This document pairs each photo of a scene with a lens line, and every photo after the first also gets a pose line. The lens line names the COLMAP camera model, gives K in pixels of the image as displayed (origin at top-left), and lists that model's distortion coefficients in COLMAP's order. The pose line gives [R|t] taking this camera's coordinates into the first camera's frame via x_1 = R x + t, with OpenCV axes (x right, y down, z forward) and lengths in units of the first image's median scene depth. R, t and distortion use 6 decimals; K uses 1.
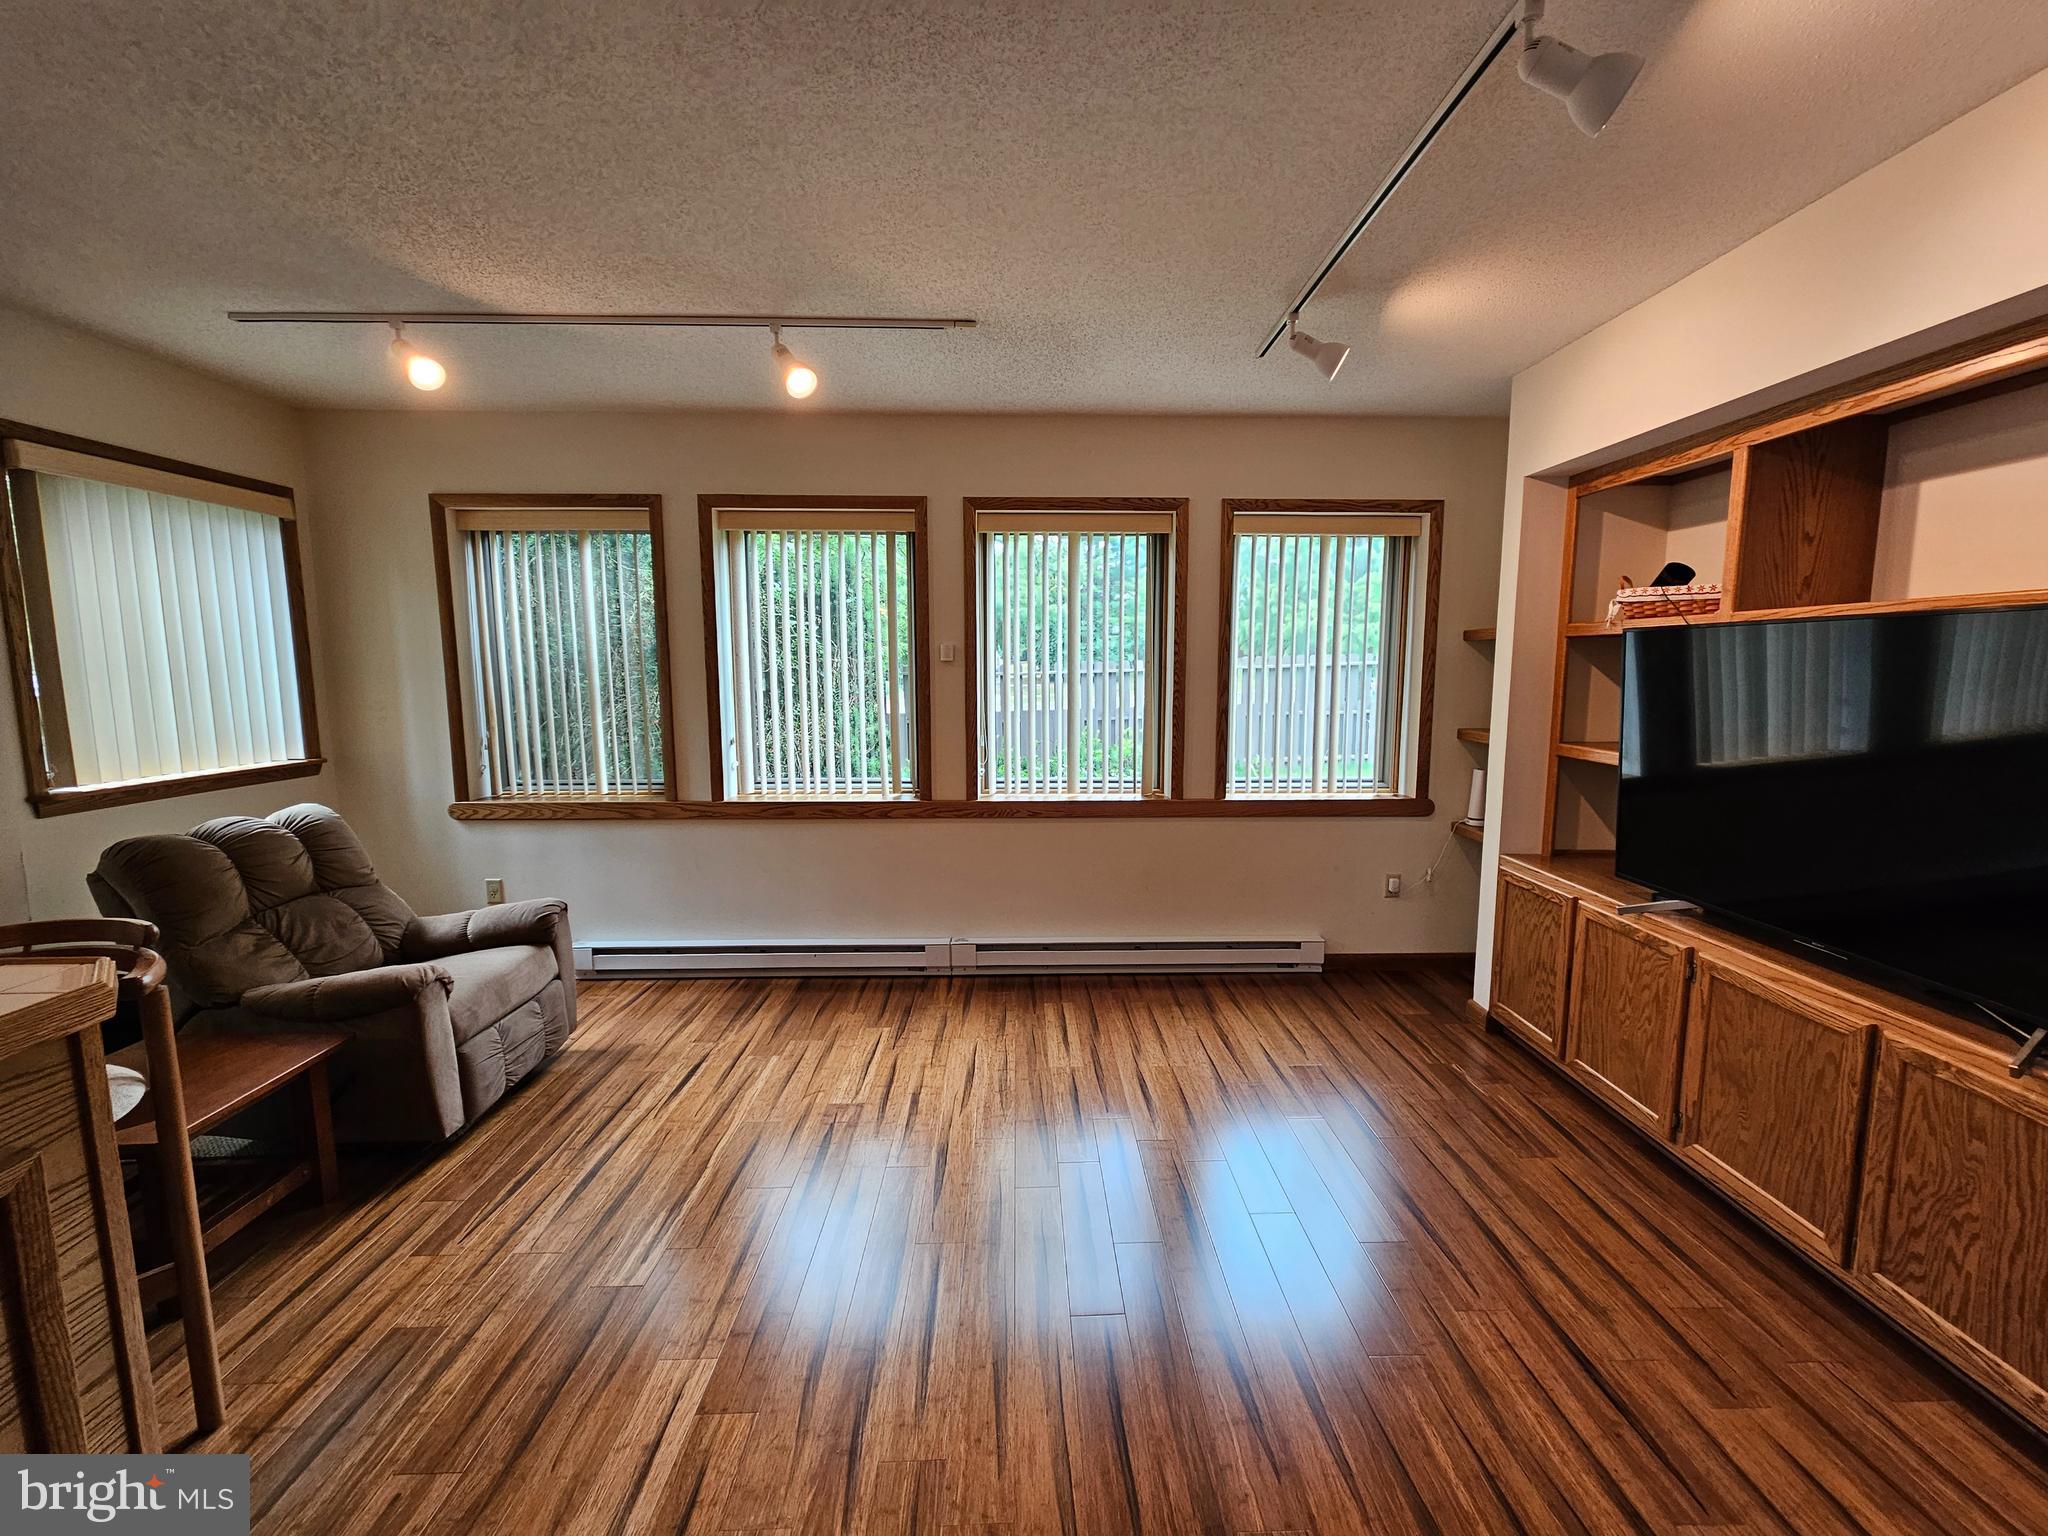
lens RADIAL K [[834.7, 0, 1048.7], [0, 834.7, 769.1], [0, 0, 1]] dist [-0.000032, 0.001676]
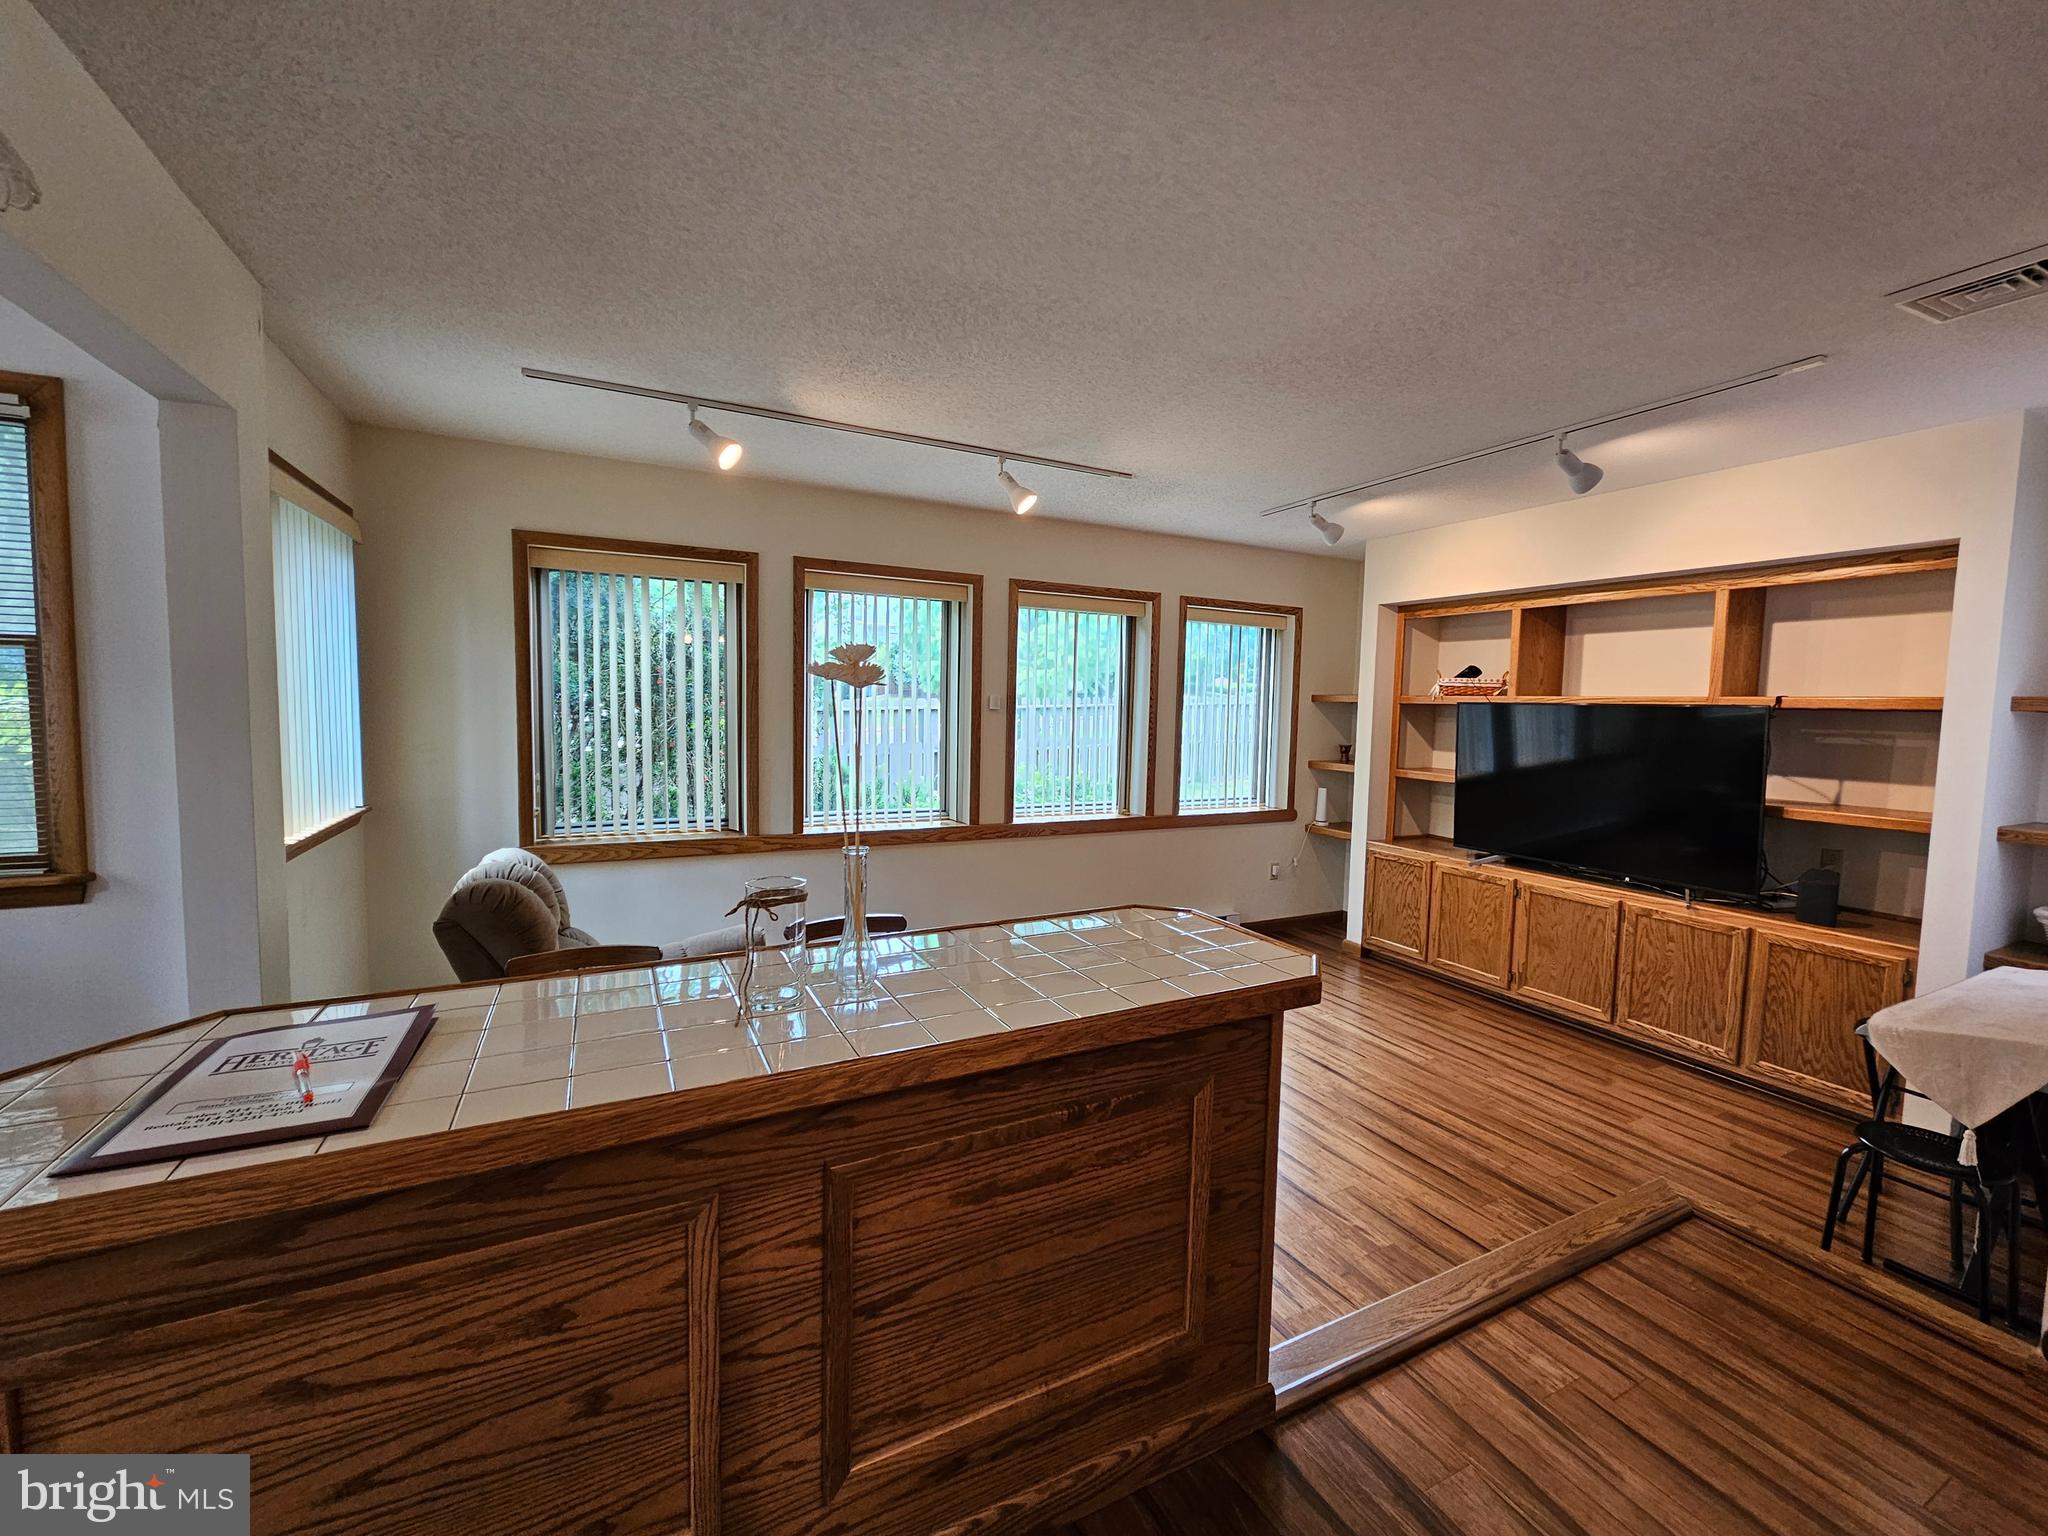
lens RADIAL K [[834.7, 0, 1053.4], [0, 834.7, 767.3], [0, 0, 1]] dist [-0.000032, 0.001676]
pose [[0.897443, -0.013269, 0.440931, -0.751087], [0.031724, 0.998901, -0.034509, 0.000436], [-0.439988, 0.044958, 0.896877, -0.164344]]
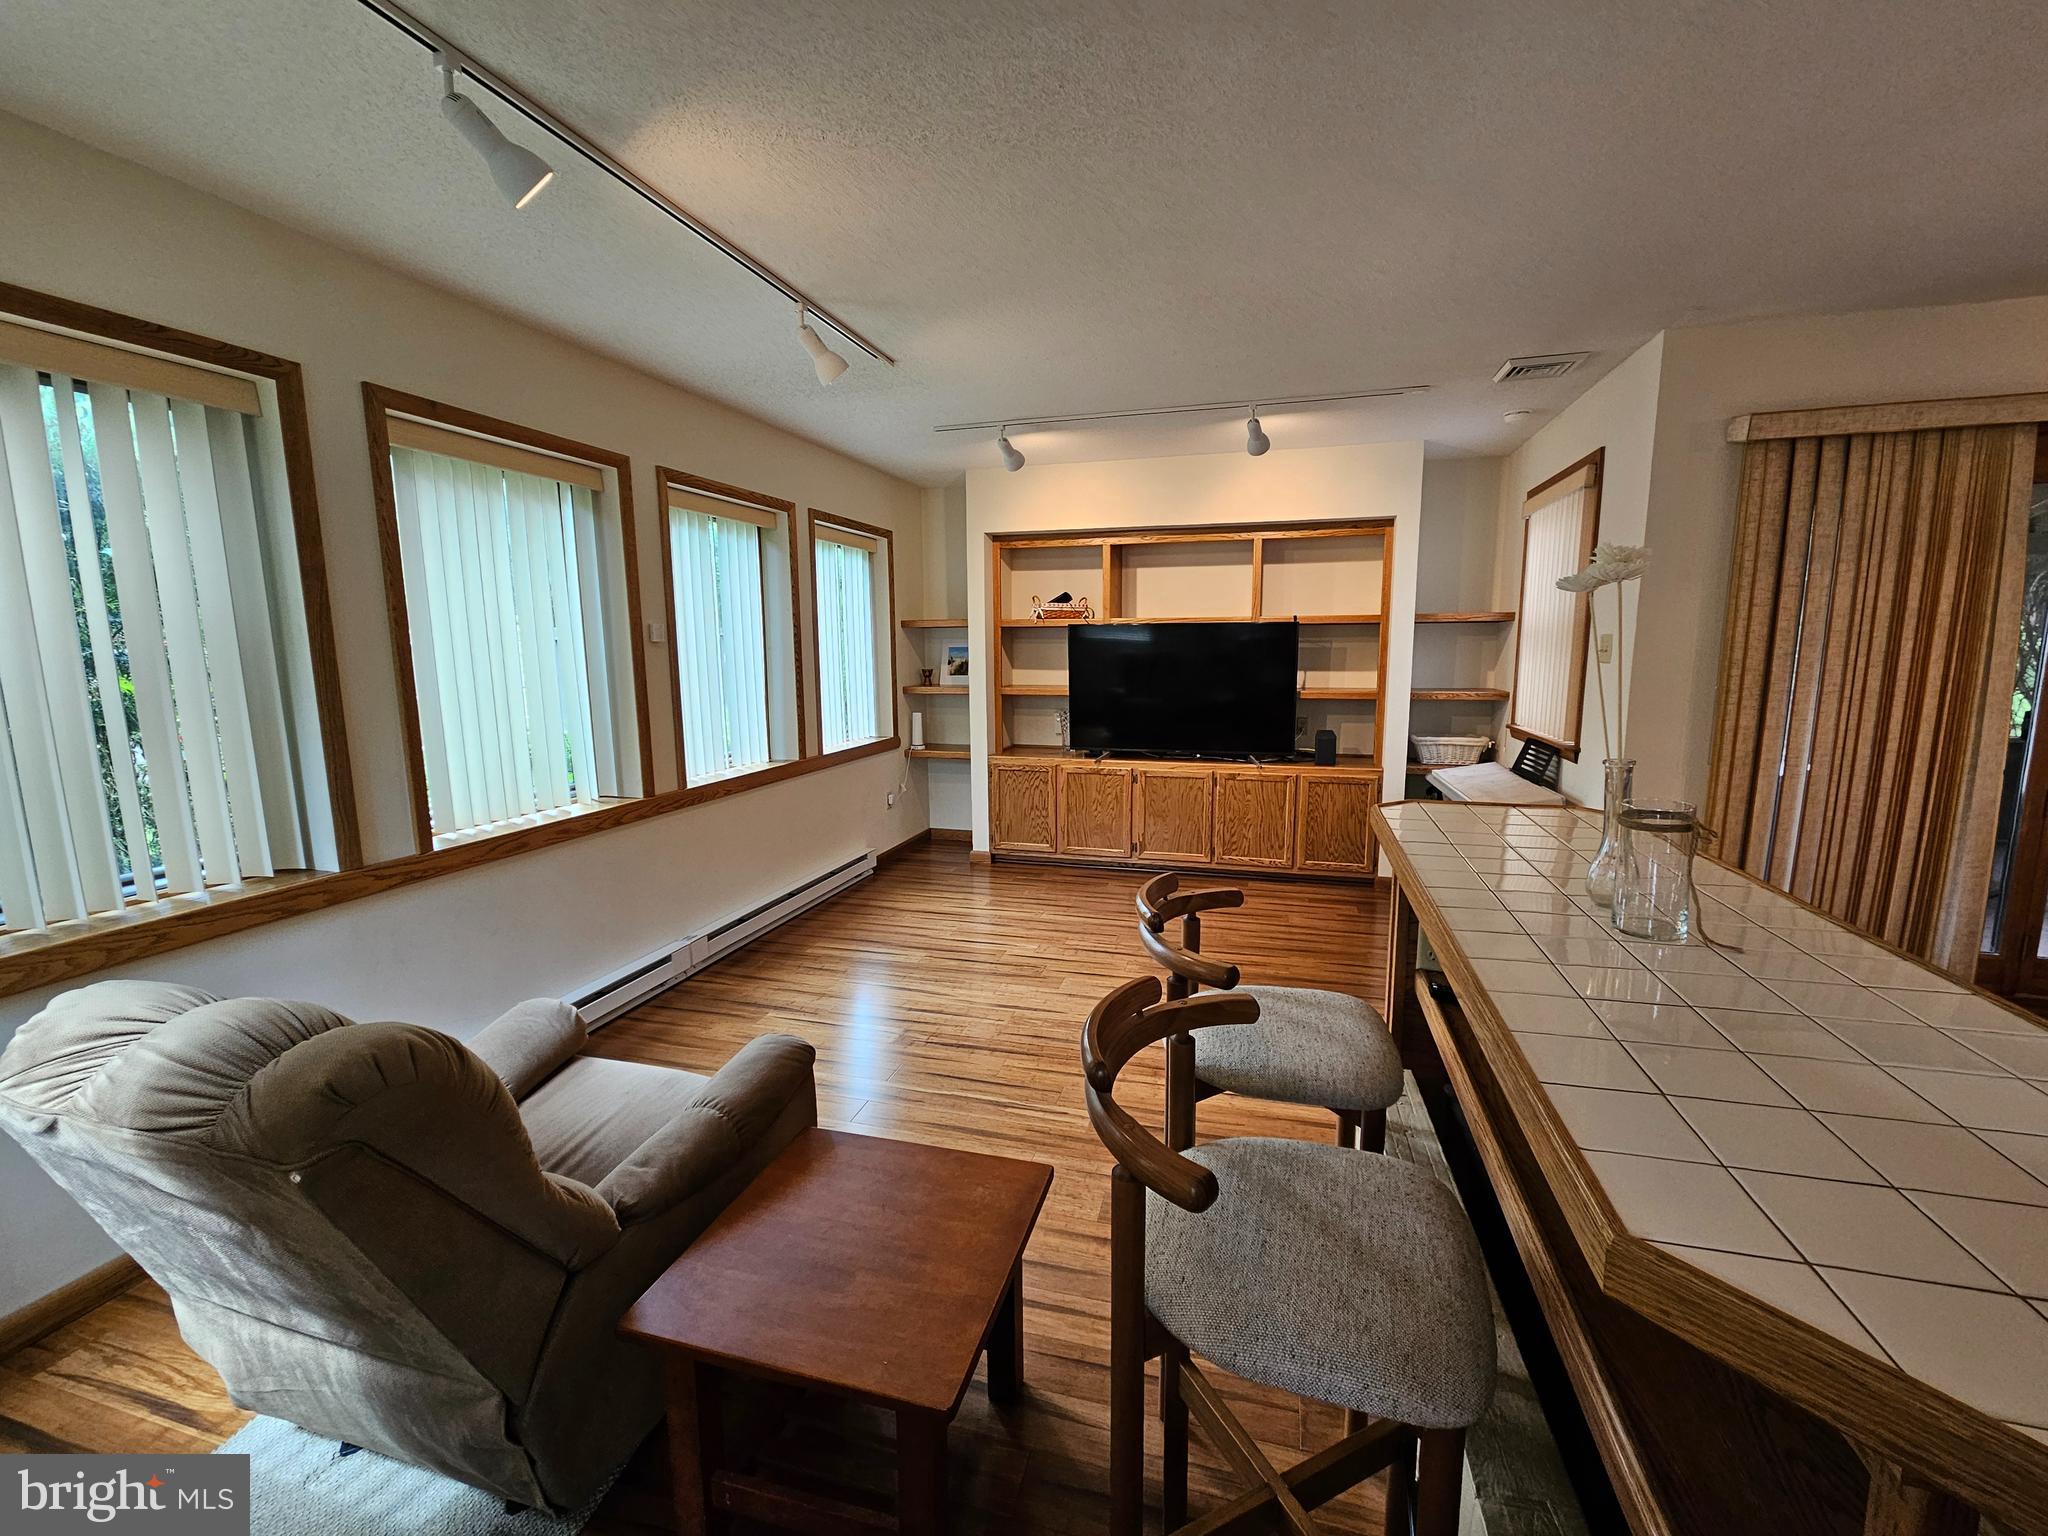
lens RADIAL K [[834.7, 0, 1045.1], [0, 834.7, 767.5], [0, 0, 1]] dist [-0.000032, 0.001676]
pose [[0.298701, -0.143948, 0.943428, -1.134872], [0.124111, 0.986023, 0.111152, -0.053513], [-0.946242, 0.083888, 0.312392, 0.411692]]
